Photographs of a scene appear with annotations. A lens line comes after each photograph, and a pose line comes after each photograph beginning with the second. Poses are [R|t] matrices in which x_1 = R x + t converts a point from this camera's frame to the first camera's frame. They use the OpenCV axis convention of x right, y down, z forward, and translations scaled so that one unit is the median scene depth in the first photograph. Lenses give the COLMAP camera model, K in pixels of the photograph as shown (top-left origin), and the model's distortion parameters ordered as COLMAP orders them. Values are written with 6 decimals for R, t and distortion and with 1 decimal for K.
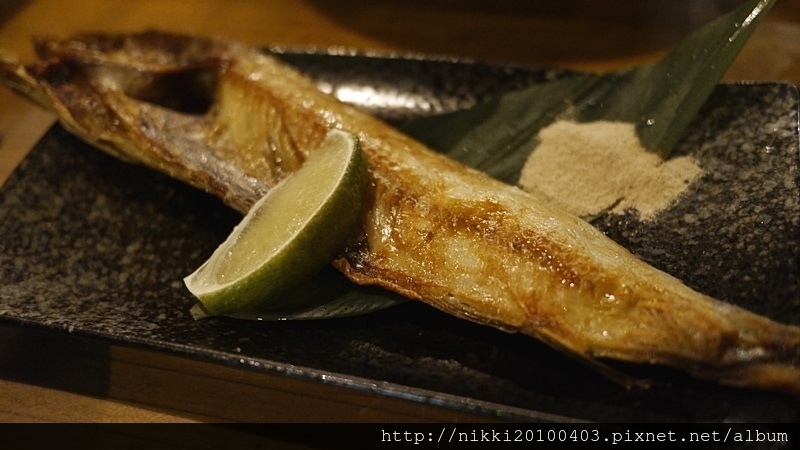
lens RADIAL K [[946.1, 0, 400.0], [0, 946.1, 225.0], [0, 0, 1]] dist [-0.017713, 0.020063]
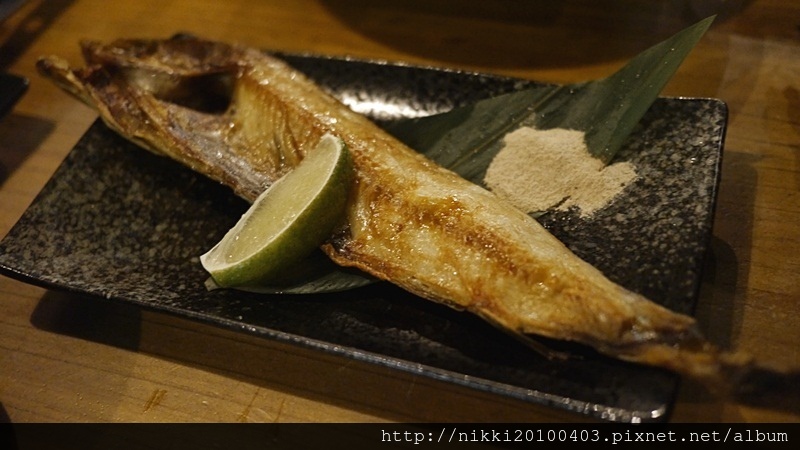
lens RADIAL K [[946.1, 0, 400.0], [0, 946.1, 225.0], [0, 0, 1]] dist [-0.017713, 0.020063]
pose [[0.998464, 0.025550, -0.049152, 0.085093], [-0.022516, 0.997864, 0.061324, -0.062062], [0.050614, -0.060123, 0.996907, -0.196204]]
